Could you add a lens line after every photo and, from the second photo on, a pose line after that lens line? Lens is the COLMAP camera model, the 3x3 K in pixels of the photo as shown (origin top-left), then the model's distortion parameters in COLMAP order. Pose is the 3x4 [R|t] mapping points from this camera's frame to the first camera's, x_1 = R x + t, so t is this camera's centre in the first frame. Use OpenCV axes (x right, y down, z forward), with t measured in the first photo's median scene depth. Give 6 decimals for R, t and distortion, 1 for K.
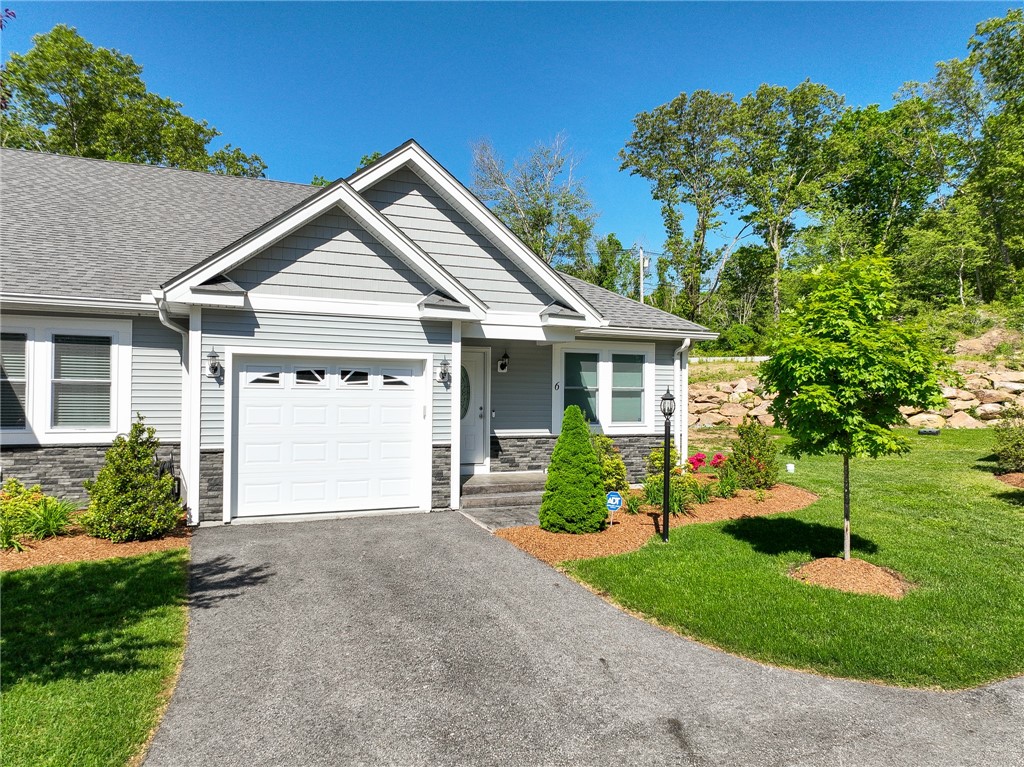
lens RADIAL K [[716.6, 0, 514.0], [0, 716.6, 389.0], [0, 0, 1]] dist [0.003227, 0.007425]
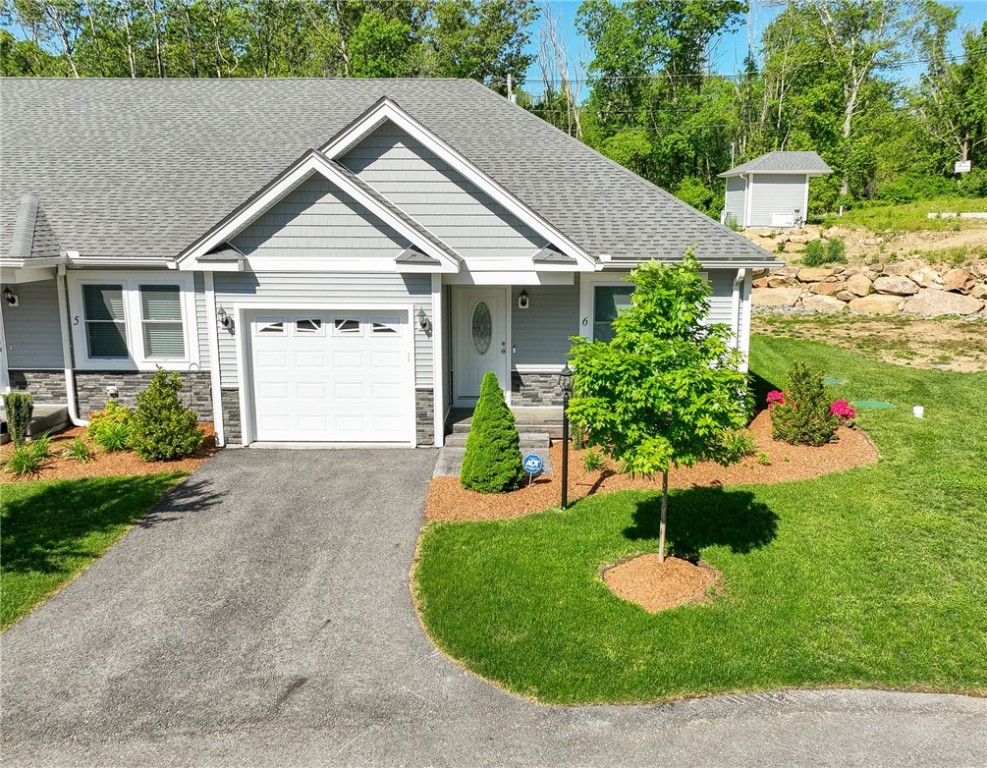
lens RADIAL K [[815.2, 0, 511.7], [0, 815.2, 384.0], [0, 0, 1]] dist [0.013836, -0.008439]
pose [[0.912633, 0.068137, -0.403062, 0.532764], [0.010464, 0.981793, 0.189664, -0.166279], [0.408647, -0.177311, 0.895304, -0.046887]]
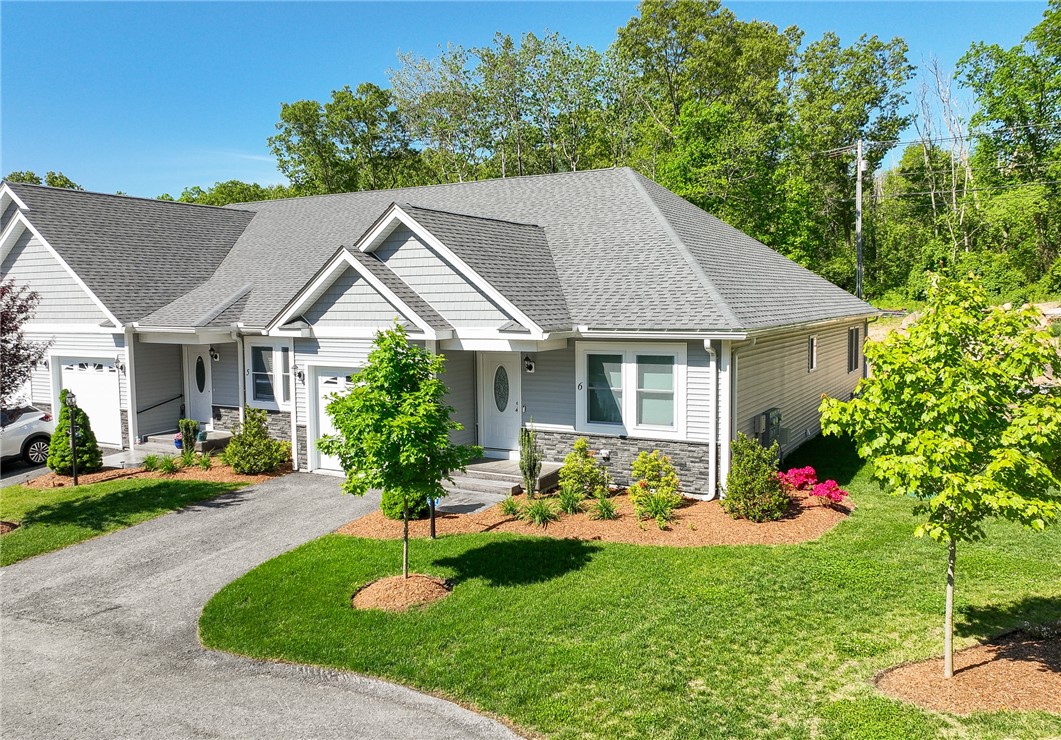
lens RADIAL K [[837.2, 0, 526.7], [0, 837.2, 367.1], [0, 0, 1]] dist [-0.005837, 0.010668]
pose [[0.607838, 0.044763, -0.792799, 1.254773], [0.021783, 0.997094, 0.072999, -0.157009], [0.793763, -0.061641, 0.605096, 0.251295]]
